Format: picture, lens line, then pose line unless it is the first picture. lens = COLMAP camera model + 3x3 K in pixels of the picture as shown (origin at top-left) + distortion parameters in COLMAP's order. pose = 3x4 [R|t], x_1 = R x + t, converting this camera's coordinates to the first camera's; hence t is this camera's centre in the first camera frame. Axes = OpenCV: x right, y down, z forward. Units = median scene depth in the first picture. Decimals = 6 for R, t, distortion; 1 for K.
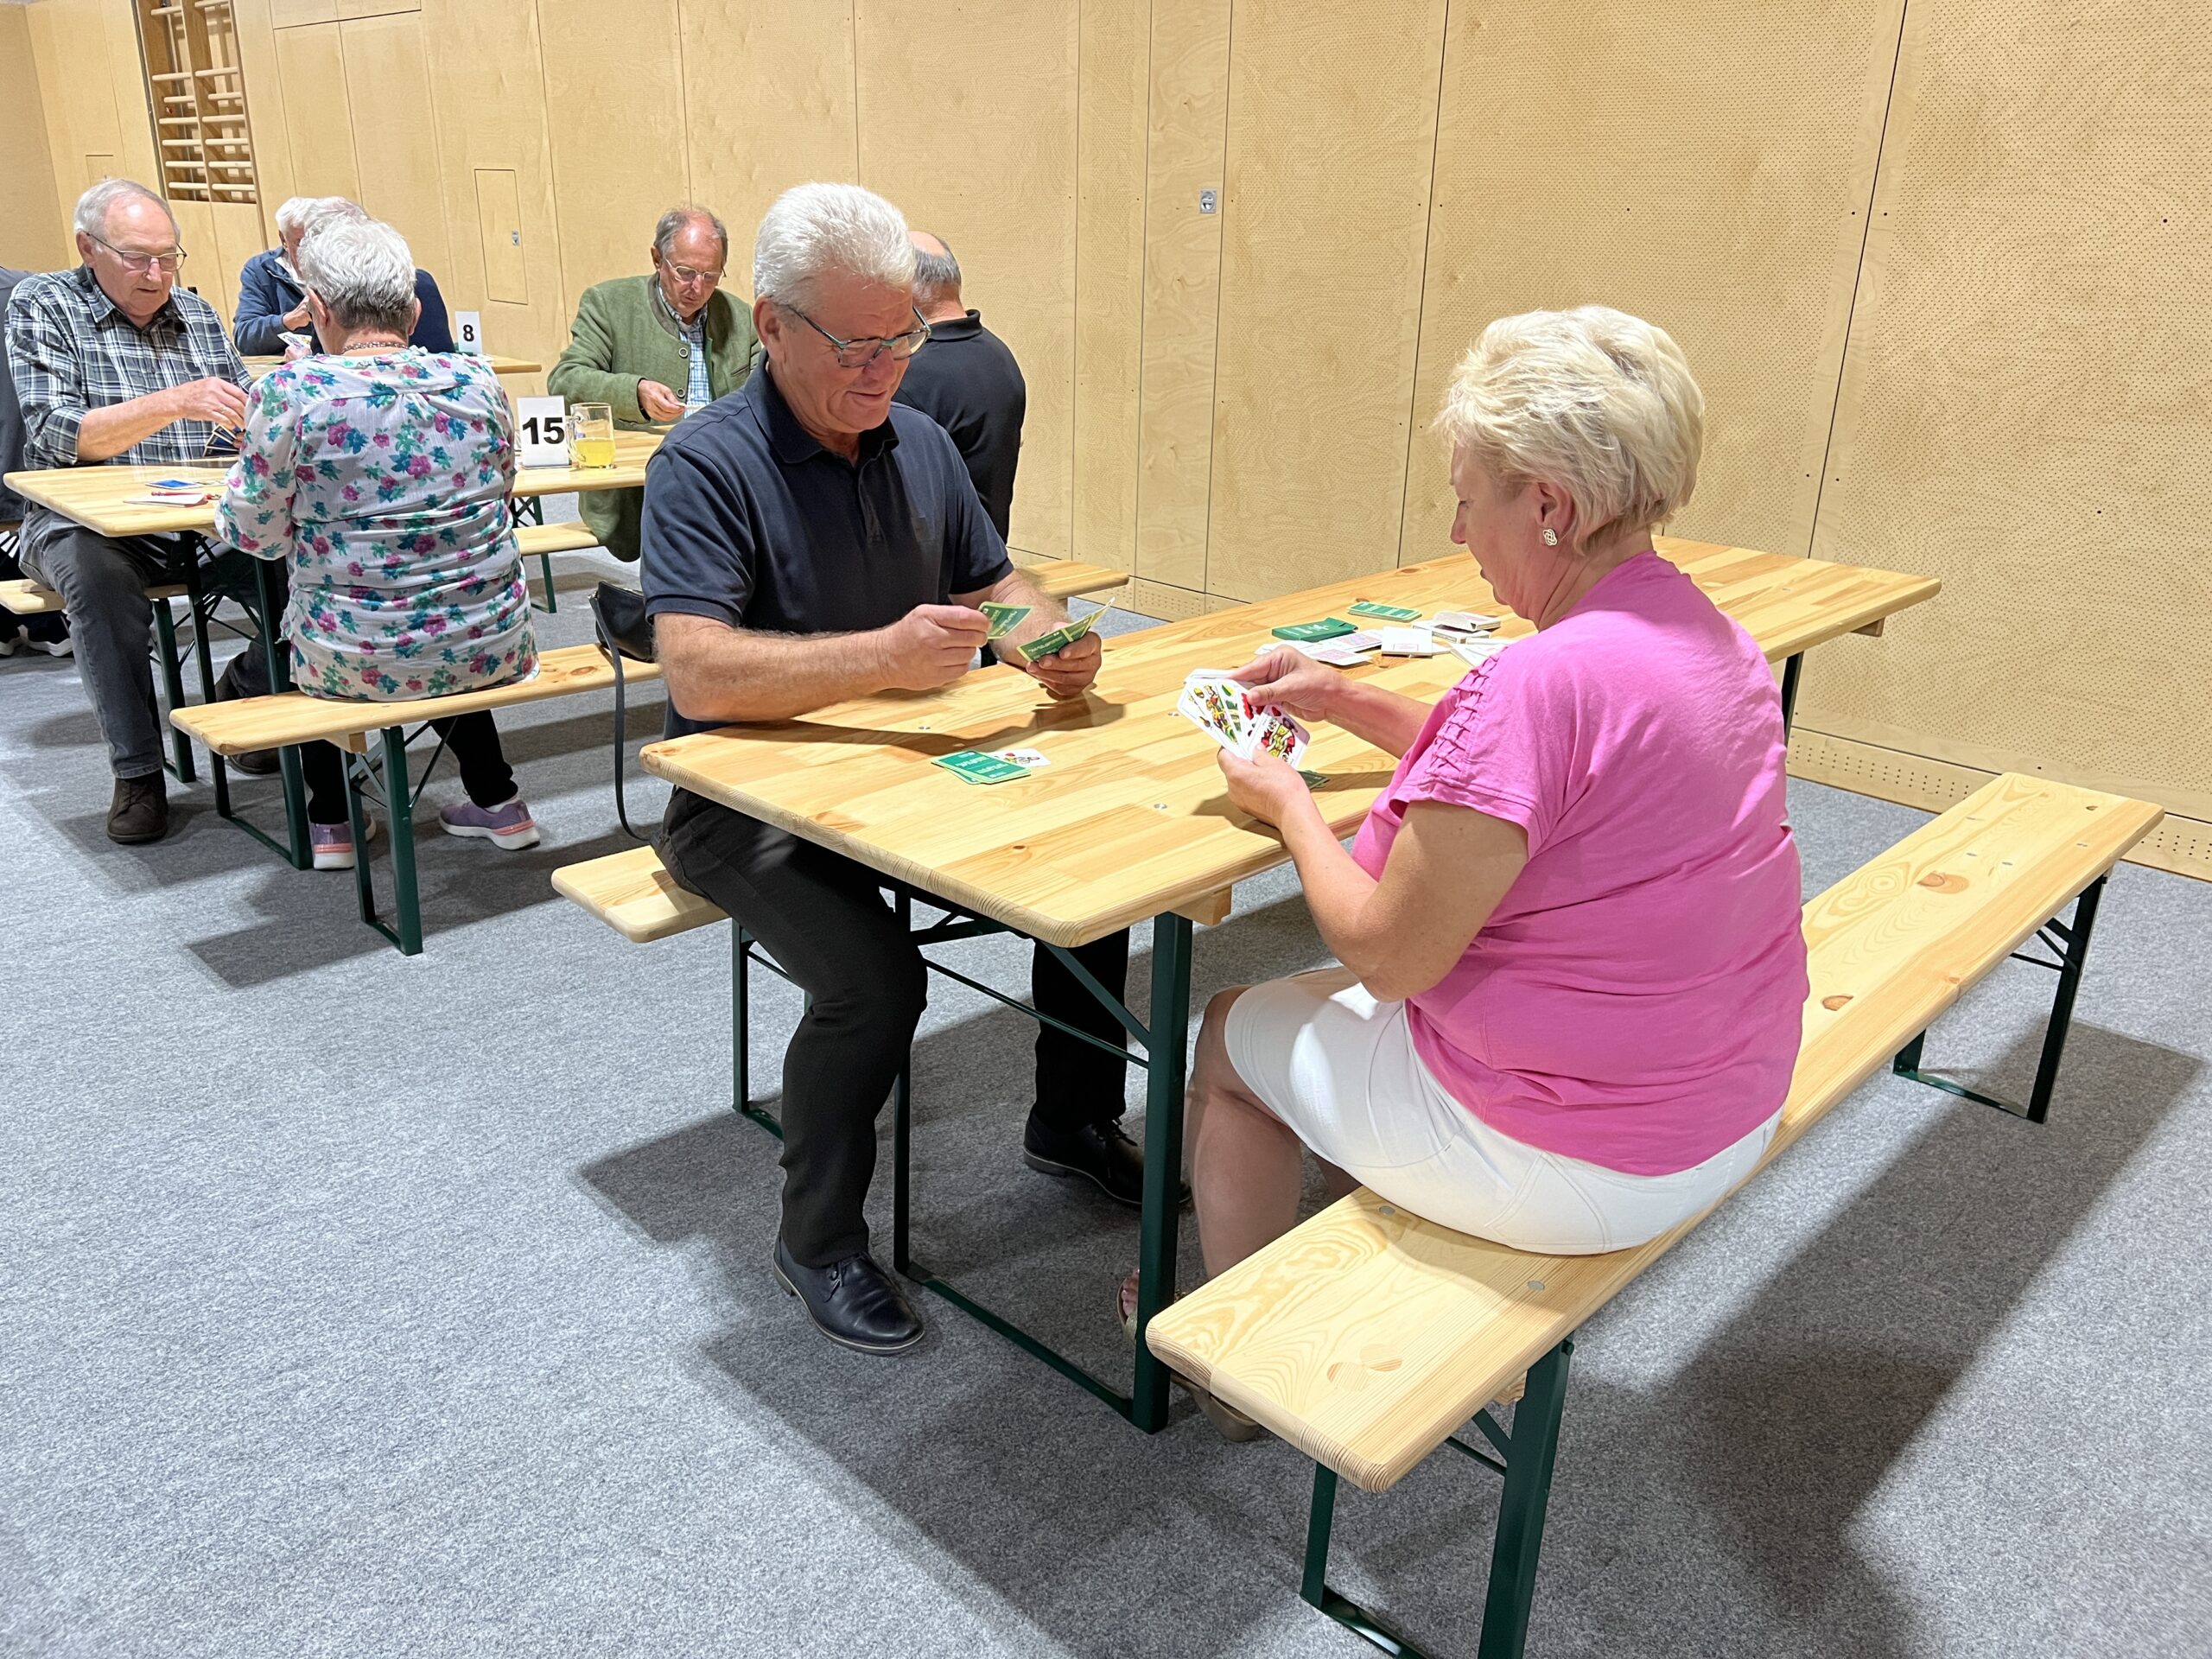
lens RADIAL K [[1651.6, 0, 1103.3], [0, 1651.6, 818.6], [0, 0, 1]] dist [0.049316, -0.066621]
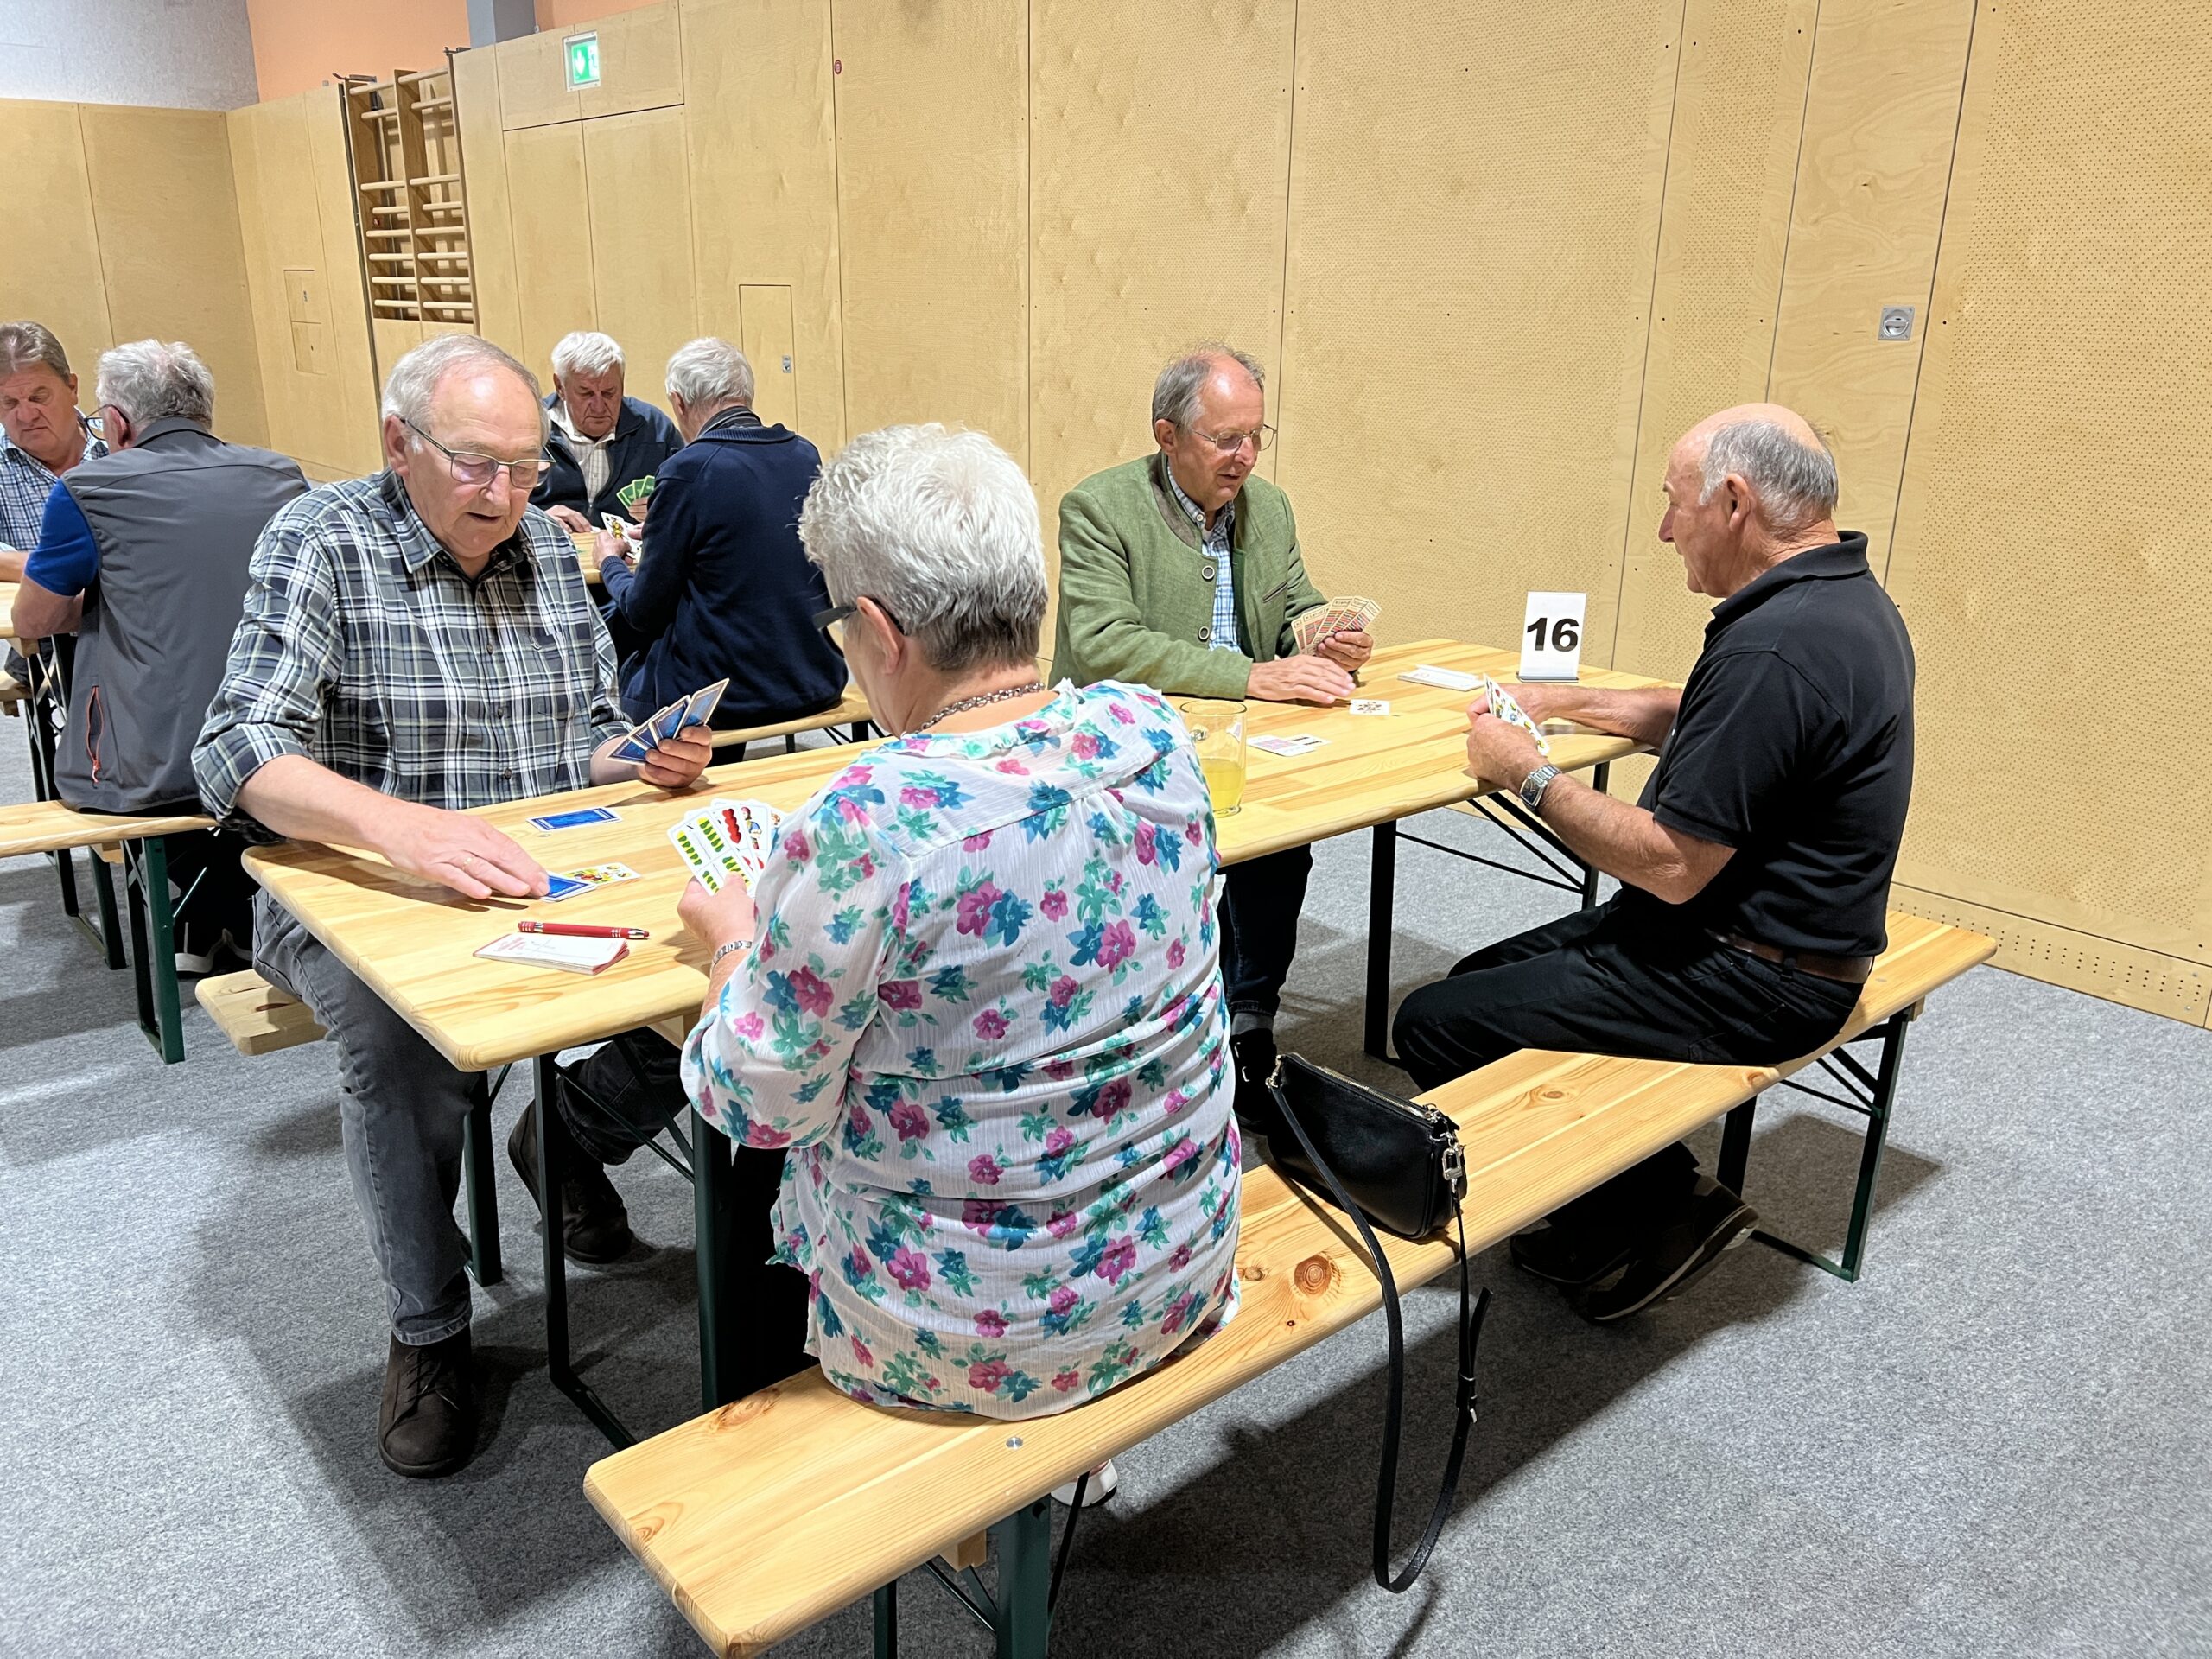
lens RADIAL K [[1641.7, 0, 1106.0], [0, 1641.7, 829.5], [0, 0, 1]] dist [0.005643, 0.005704]
pose [[0.997793, 0.012322, -0.065242, -0.215559], [-0.015300, 0.998854, -0.045346, -0.124241], [0.064609, 0.046244, 0.996839, 0.304068]]
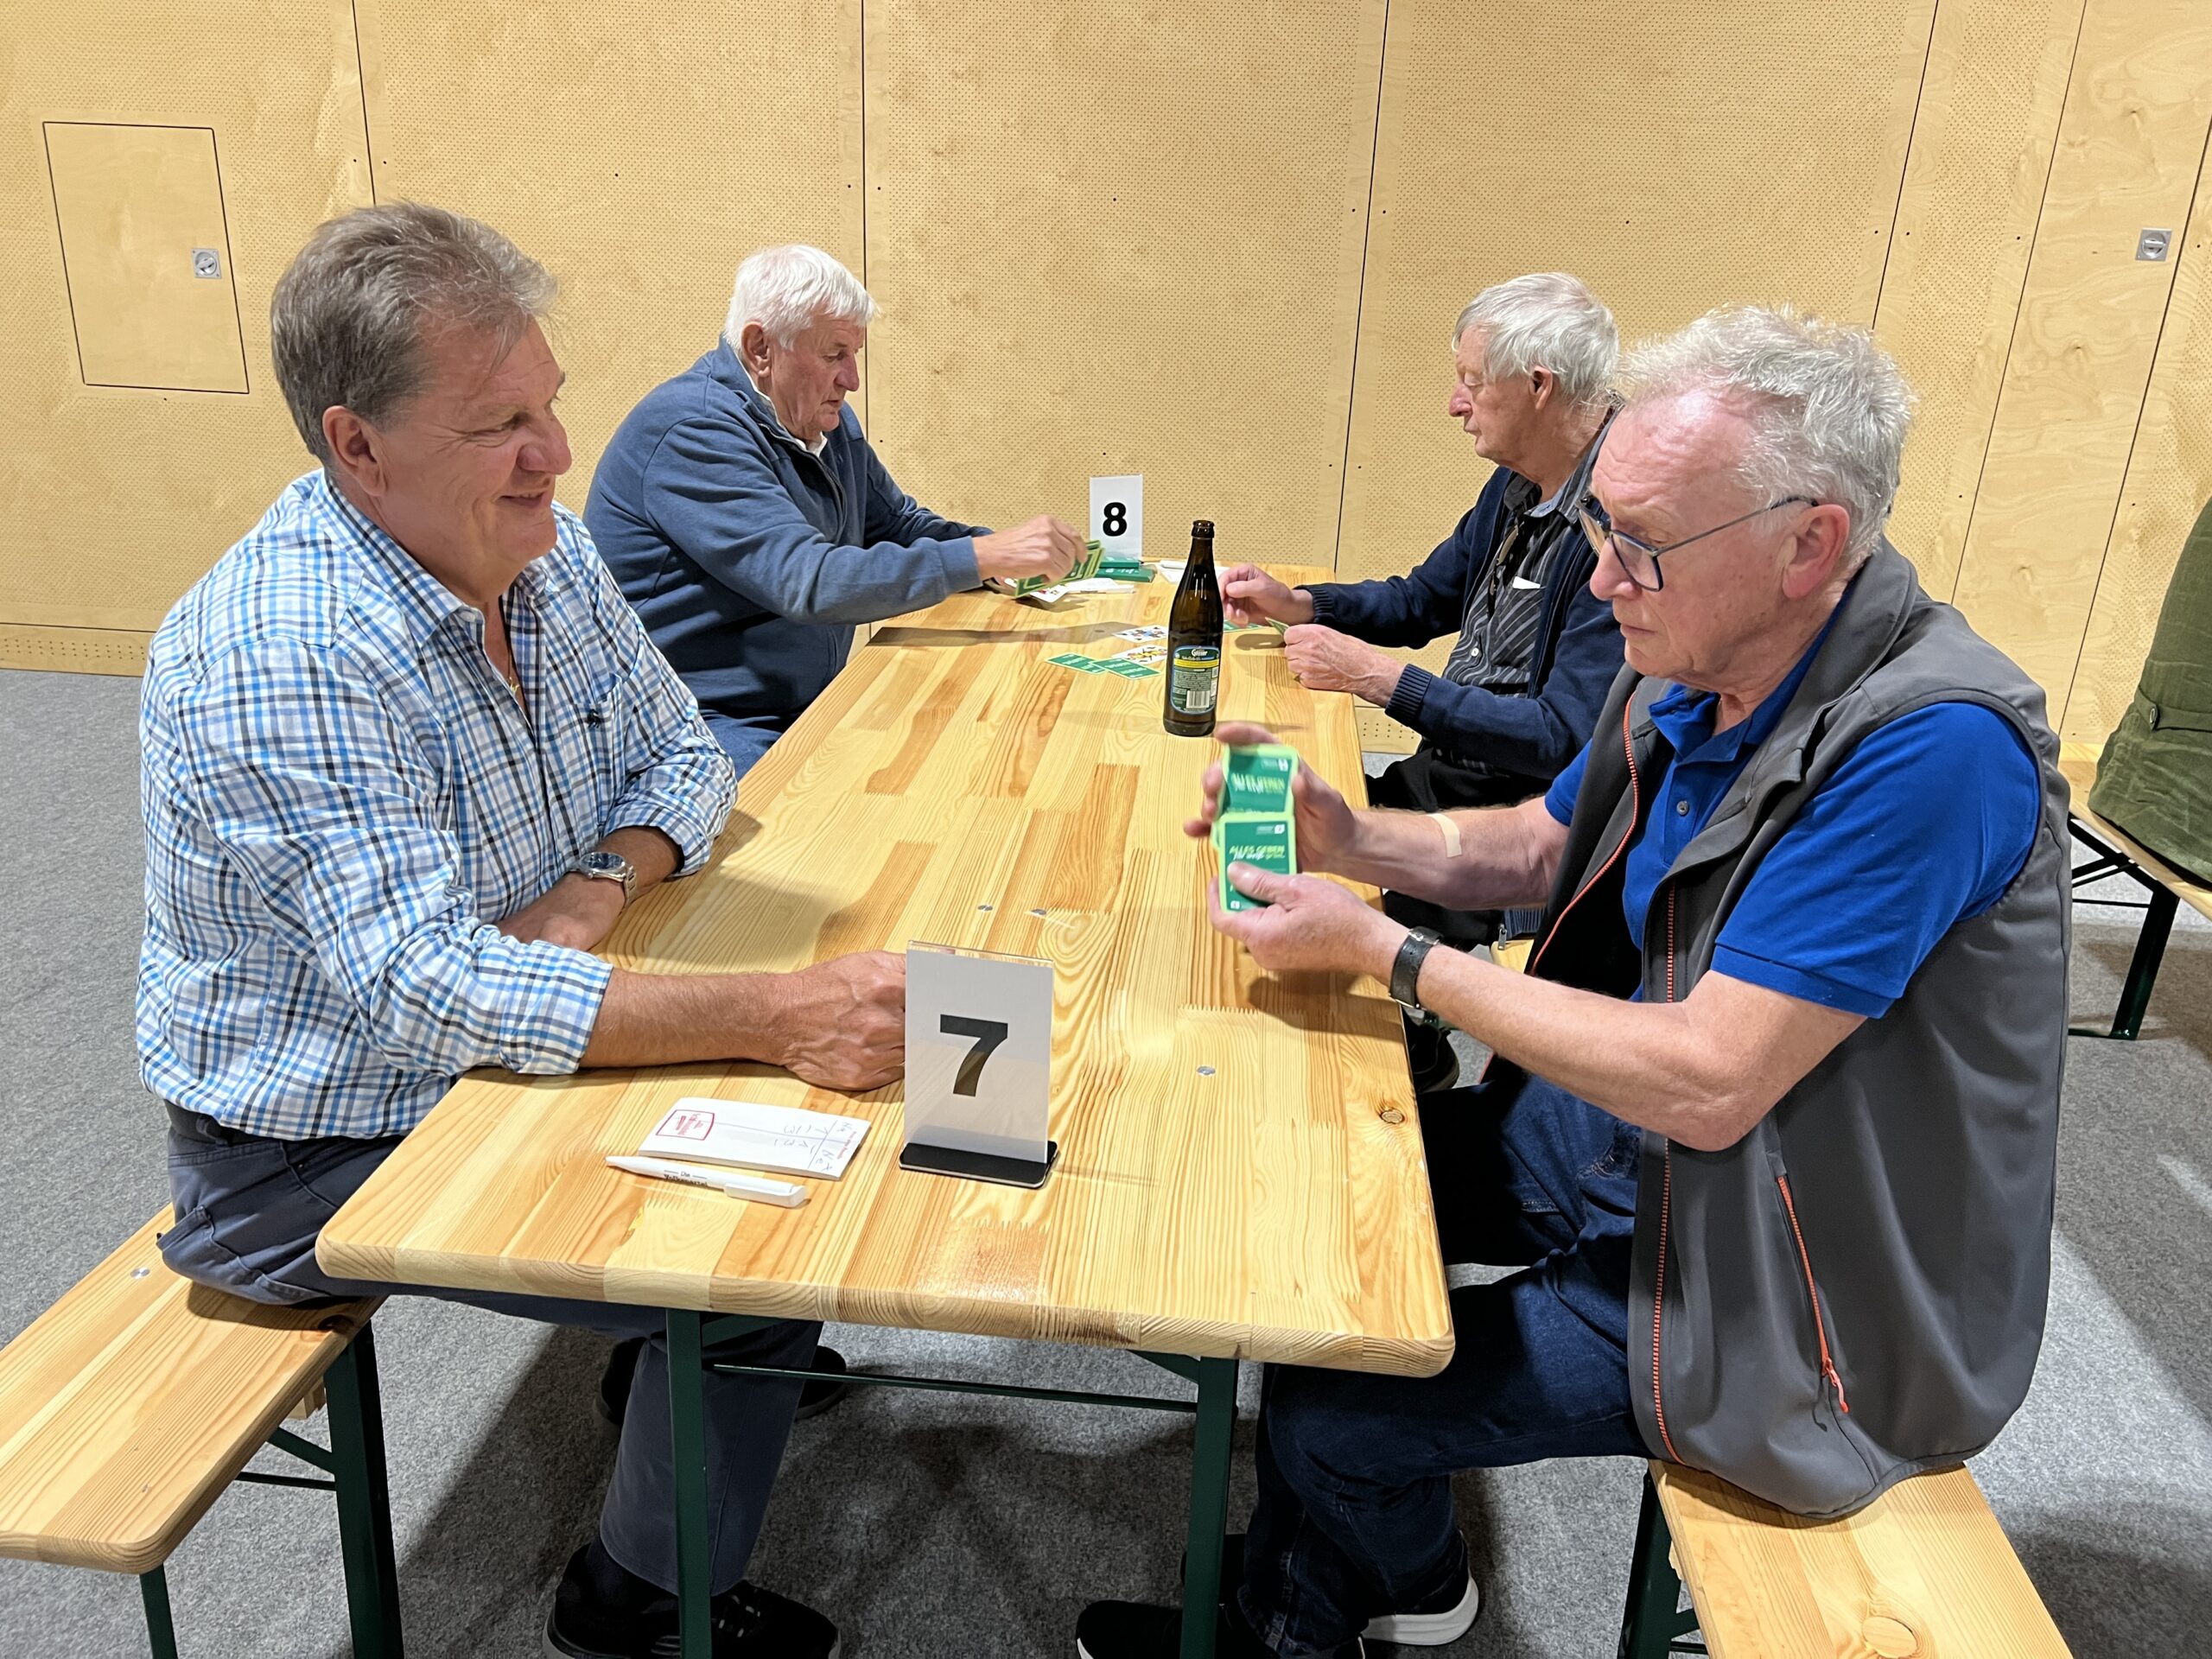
lens RADIAL K [[1651.6, 0, 1103.3], [0, 1651.6, 818.6], [0, 0, 1]] dist [0.049316, -0.066621]
pose [[0.764933, -0.215513, 0.606985, -0.798682], [0.200036, 0.975252, 0.094178, -0.283014], [-0.612260, 0.049379, 0.789113, 0.706912]]
